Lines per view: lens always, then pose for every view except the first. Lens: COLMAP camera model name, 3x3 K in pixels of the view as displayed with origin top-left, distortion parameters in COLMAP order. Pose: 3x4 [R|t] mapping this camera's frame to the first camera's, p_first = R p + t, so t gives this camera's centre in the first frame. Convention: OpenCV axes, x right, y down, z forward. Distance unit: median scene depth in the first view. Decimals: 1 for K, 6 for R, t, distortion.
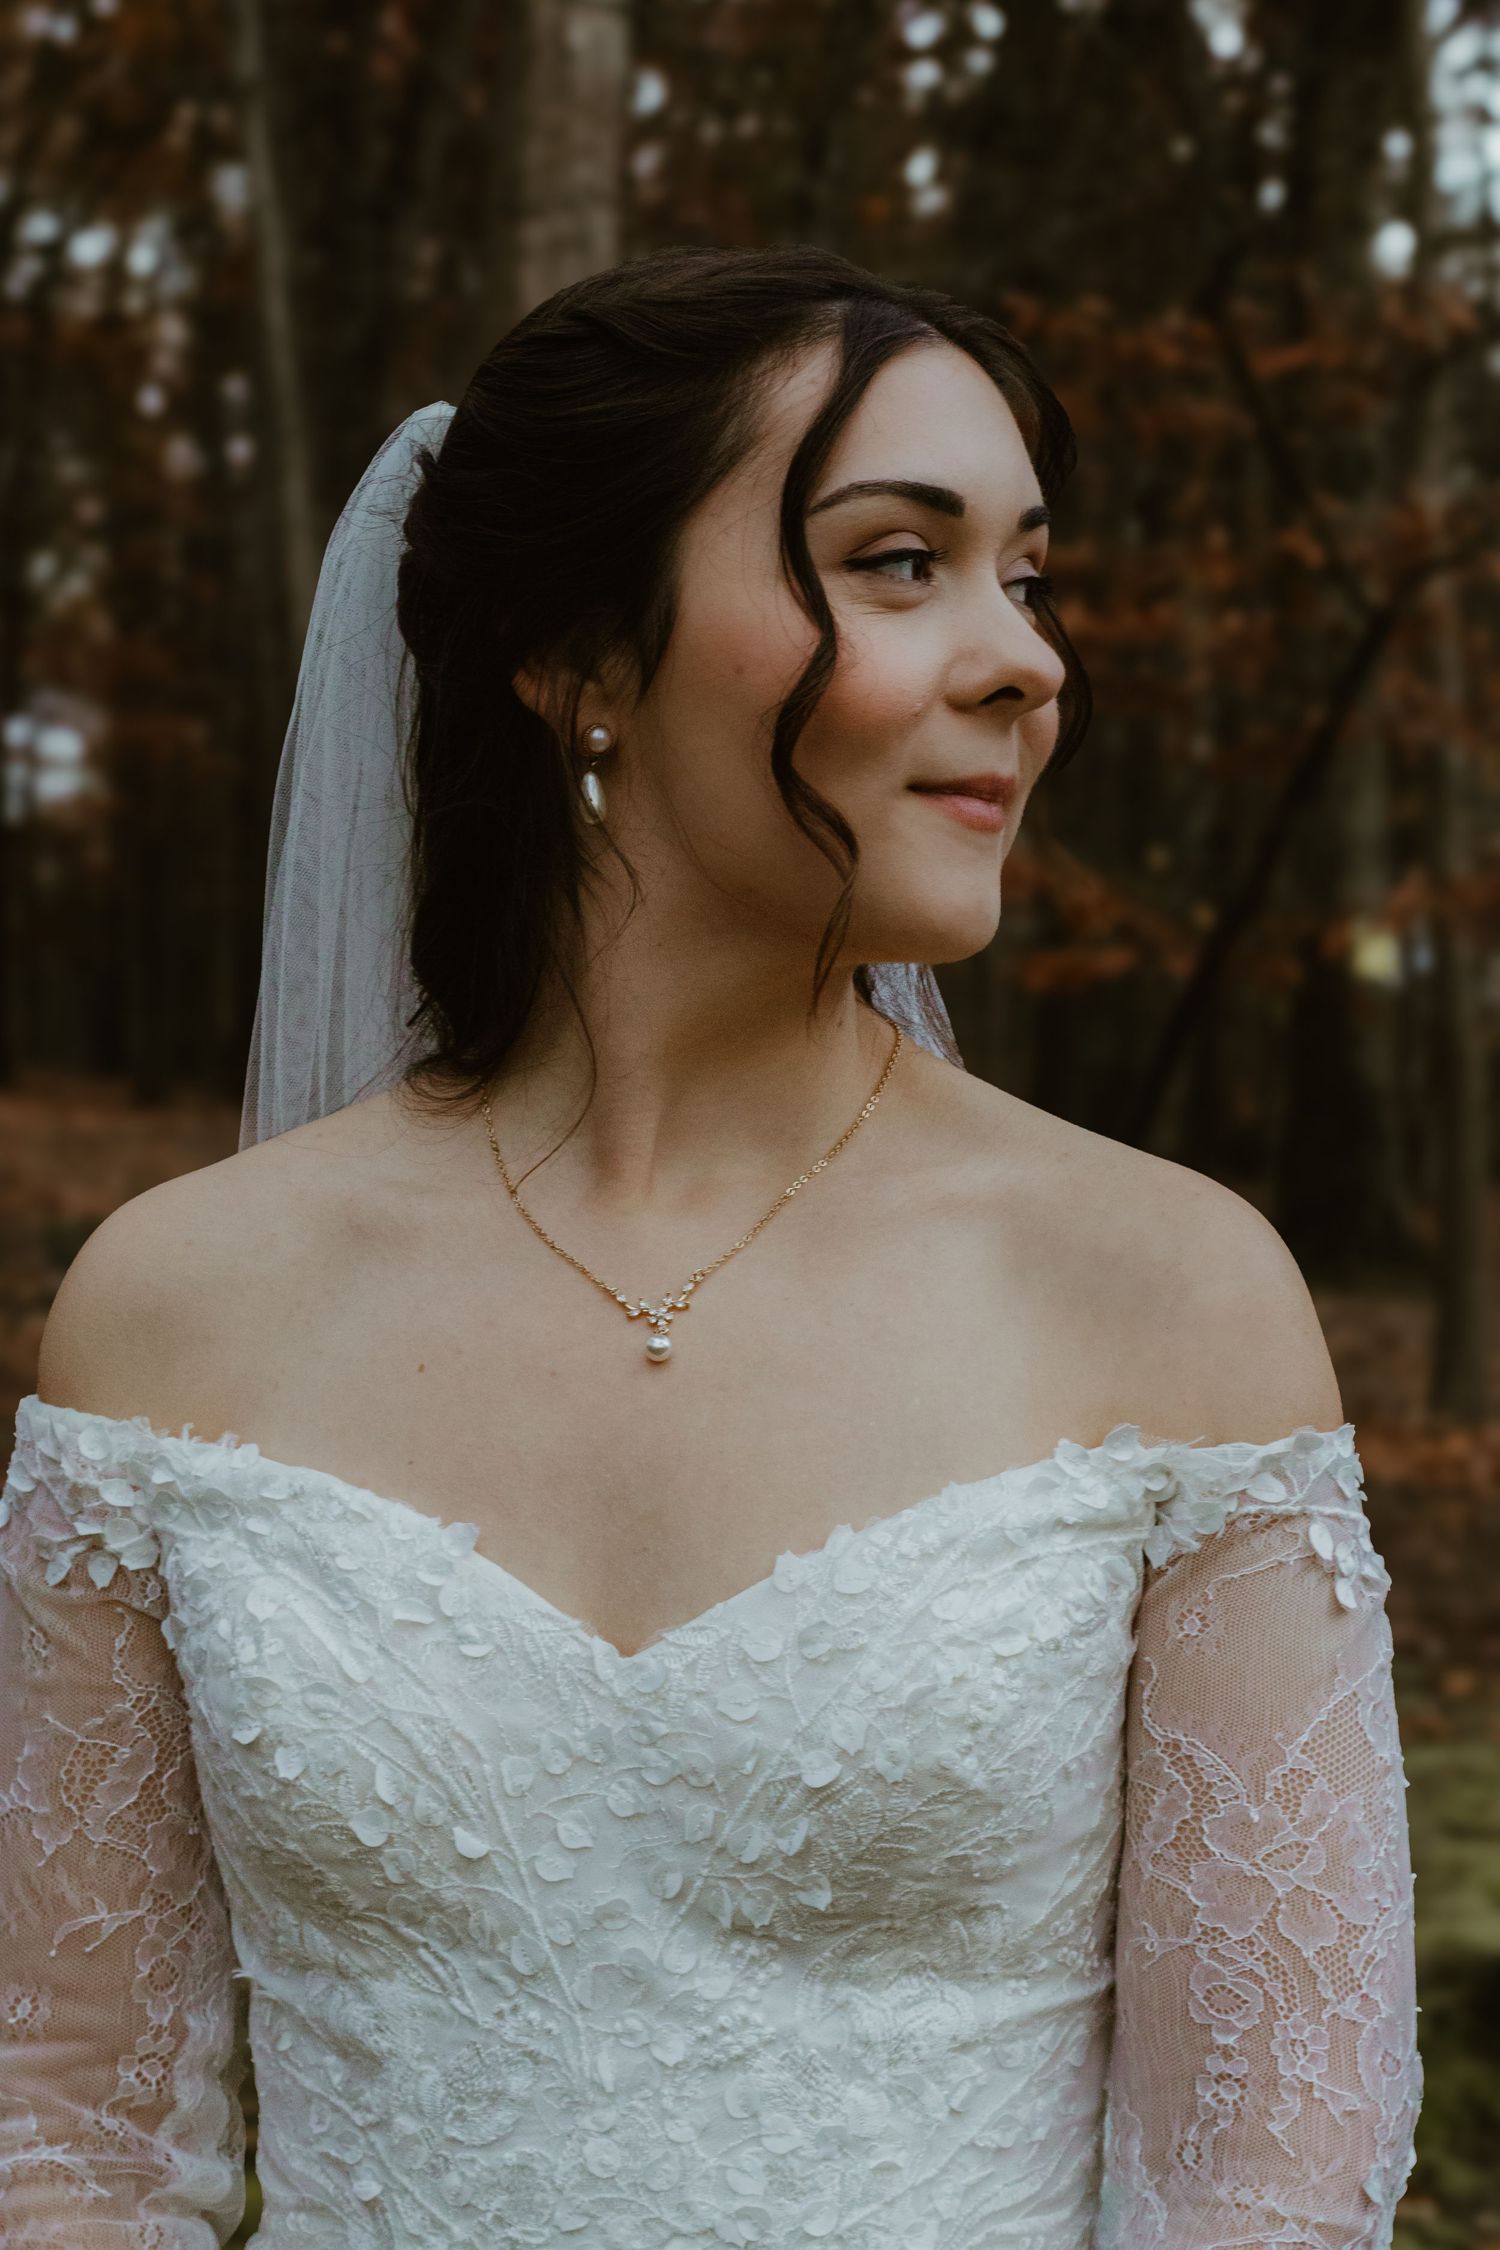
lens RADIAL K [[5077.0, 0, 745.3], [0, 5077.0, 1249.6], [0, 0, 1]] dist [0.079667, -0.534881]
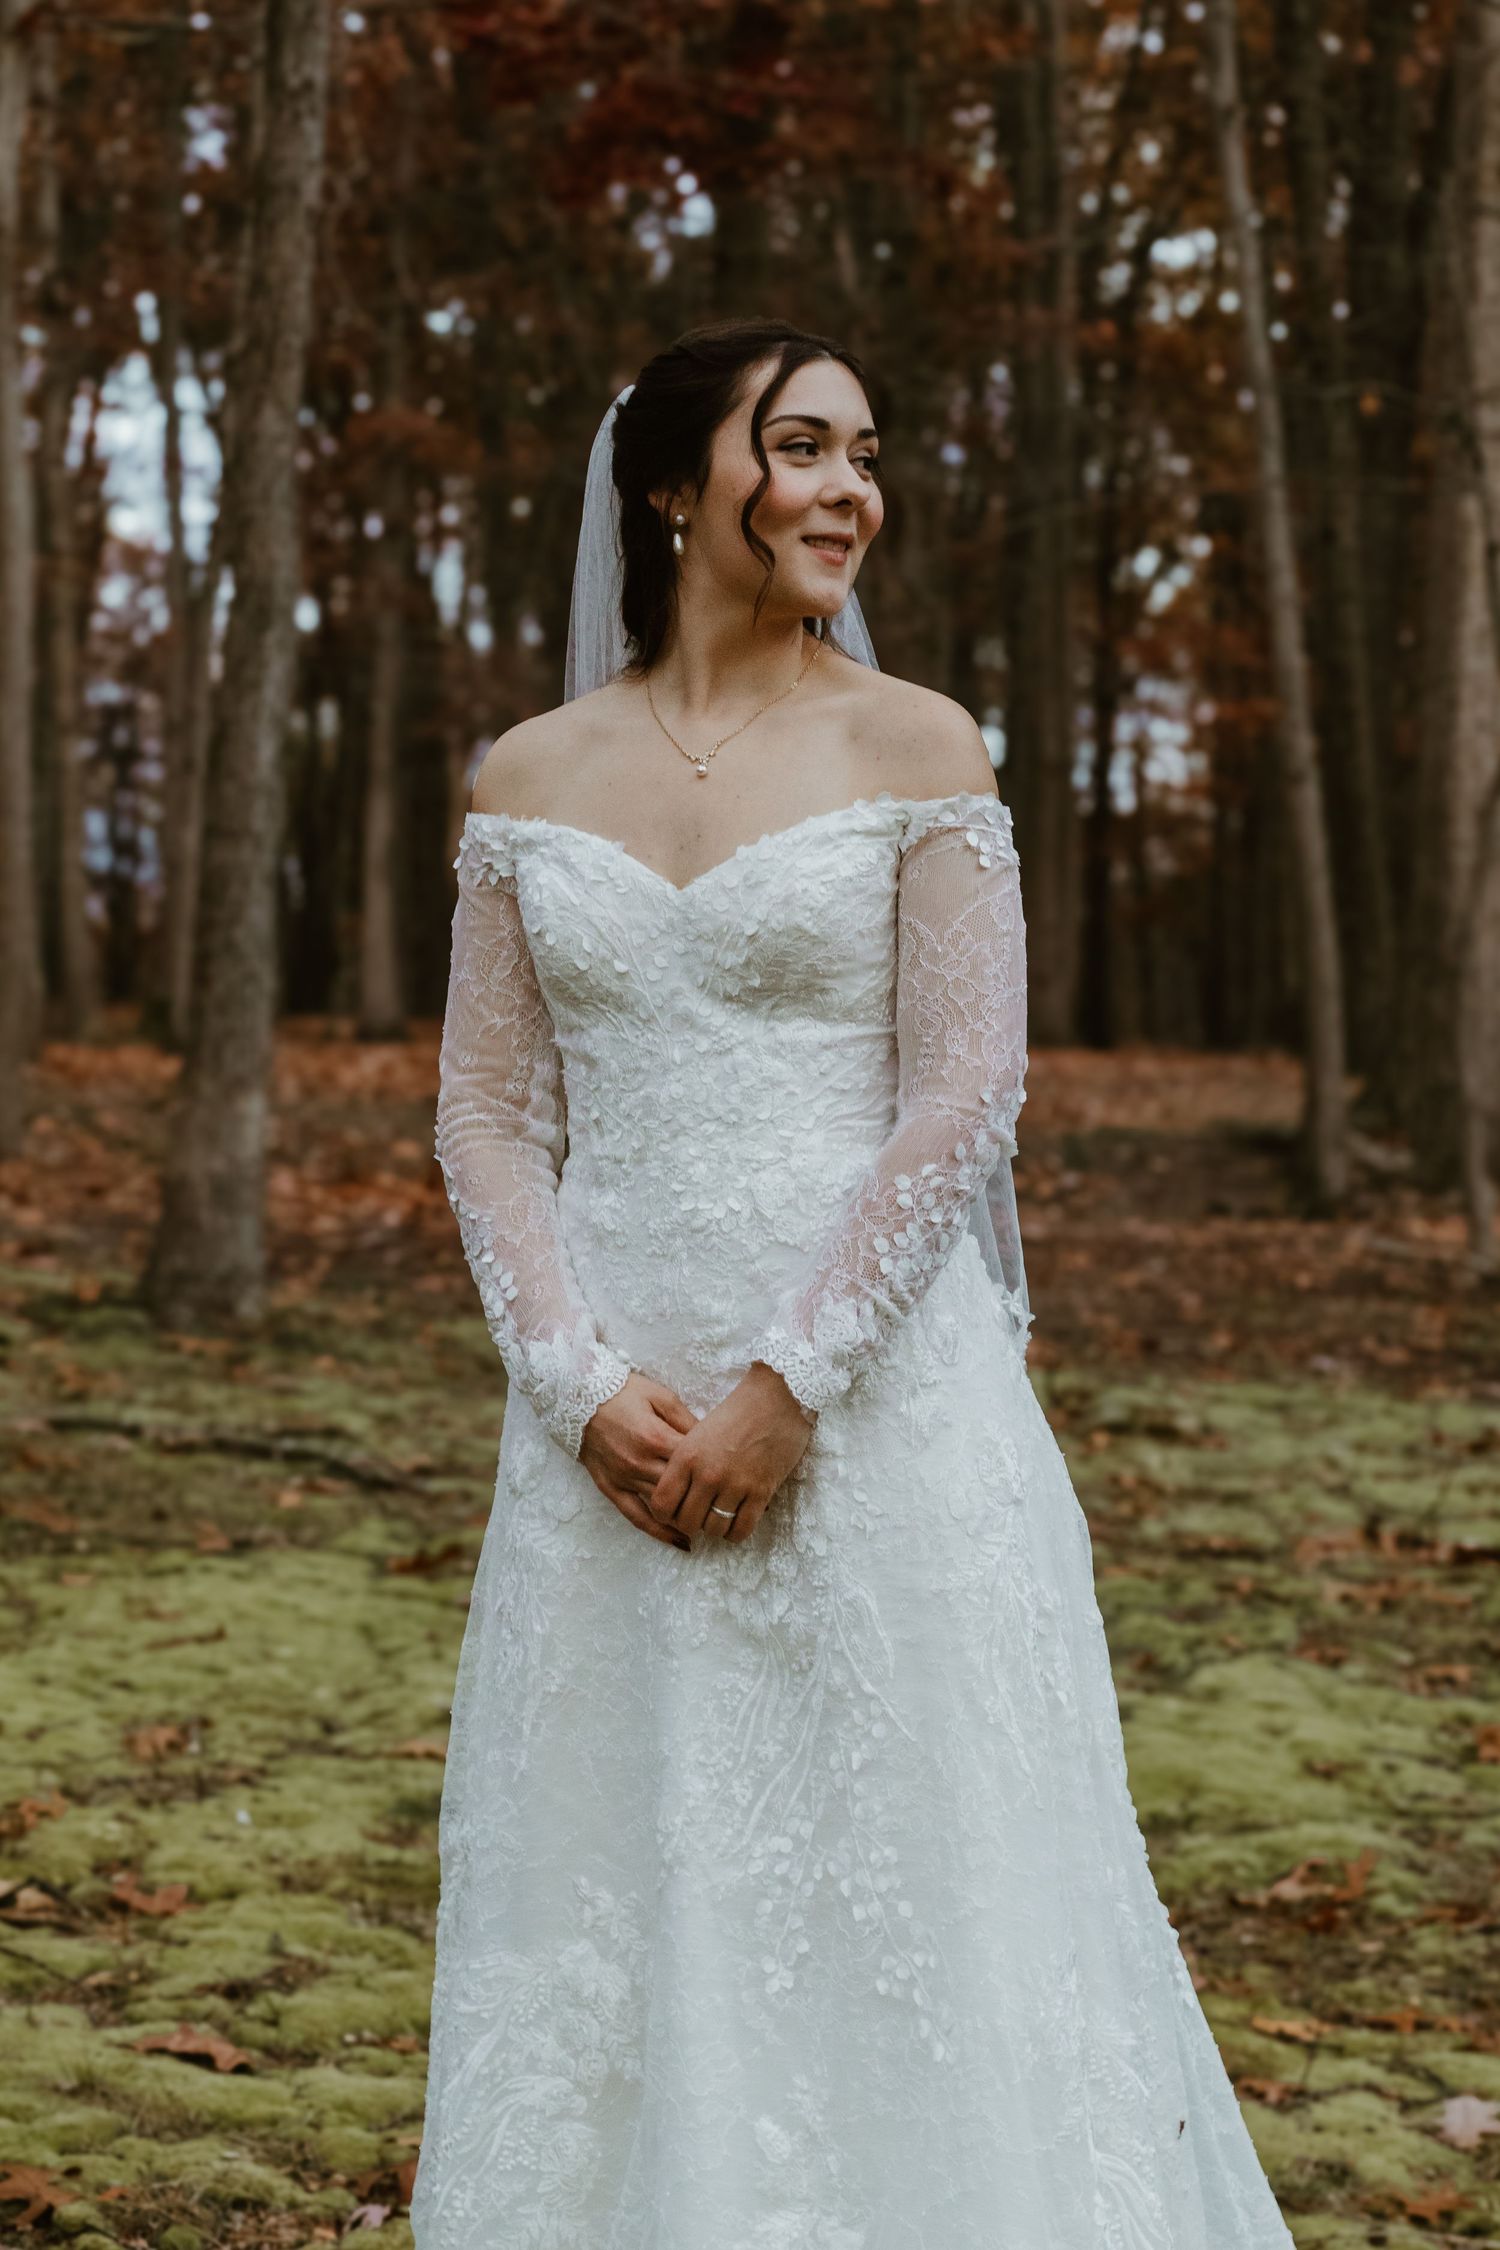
lens RADIAL K [[5077.0, 0, 745.3], [0, 5077.0, 1249.6], [0, 0, 1]] dist [0.079667, -0.534881]
pose [[0.978617, -0.024564, -0.204217, 0.505041], [0.029698, 0.999314, 0.022113, 0.199185], [0.203534, -0.027705, 0.978676, -1.417484]]
